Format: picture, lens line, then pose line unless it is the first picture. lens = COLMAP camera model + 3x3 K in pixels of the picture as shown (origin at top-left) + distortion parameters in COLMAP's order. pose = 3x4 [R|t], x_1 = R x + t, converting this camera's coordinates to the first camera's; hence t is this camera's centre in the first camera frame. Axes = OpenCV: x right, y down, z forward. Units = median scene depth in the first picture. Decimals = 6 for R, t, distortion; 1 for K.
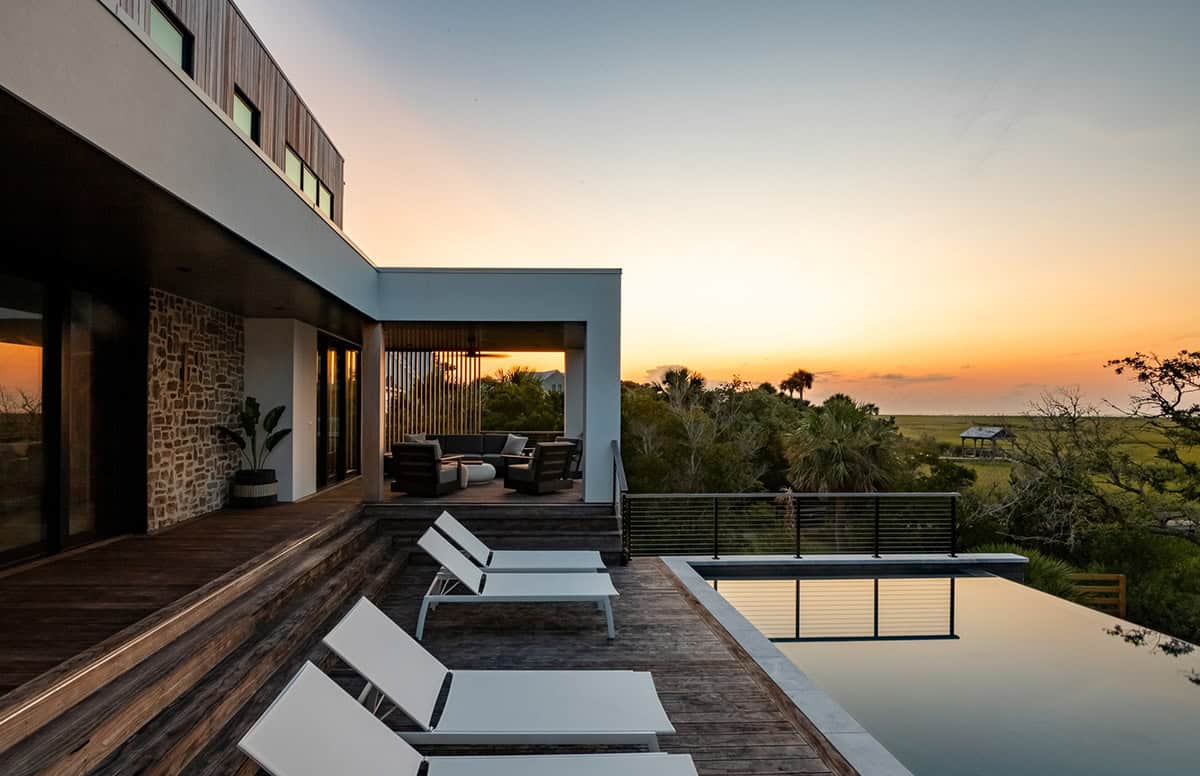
lens RADIAL K [[612.0, 0, 556.1], [0, 612.0, 402.7], [0, 0, 1]] dist [-0.006052, -0.000791]
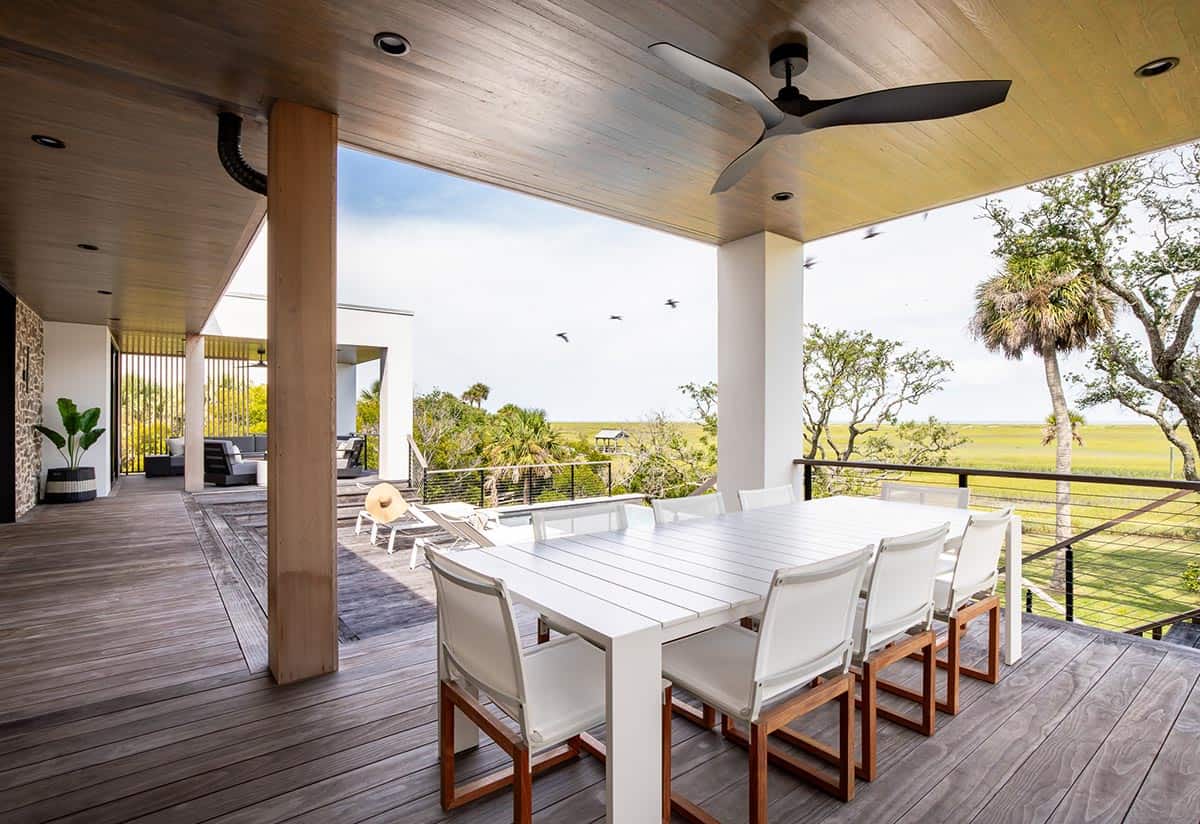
lens RADIAL K [[583.0, 0, 599.7], [0, 583.0, 415.2], [0, 0, 1]] dist [0.003290, 0.000239]
pose [[0.824673, 0.002653, 0.565603, -0.307530], [-0.005960, 0.999974, 0.003998, 0.009797], [-0.565578, -0.006668, 0.824668, -0.346093]]
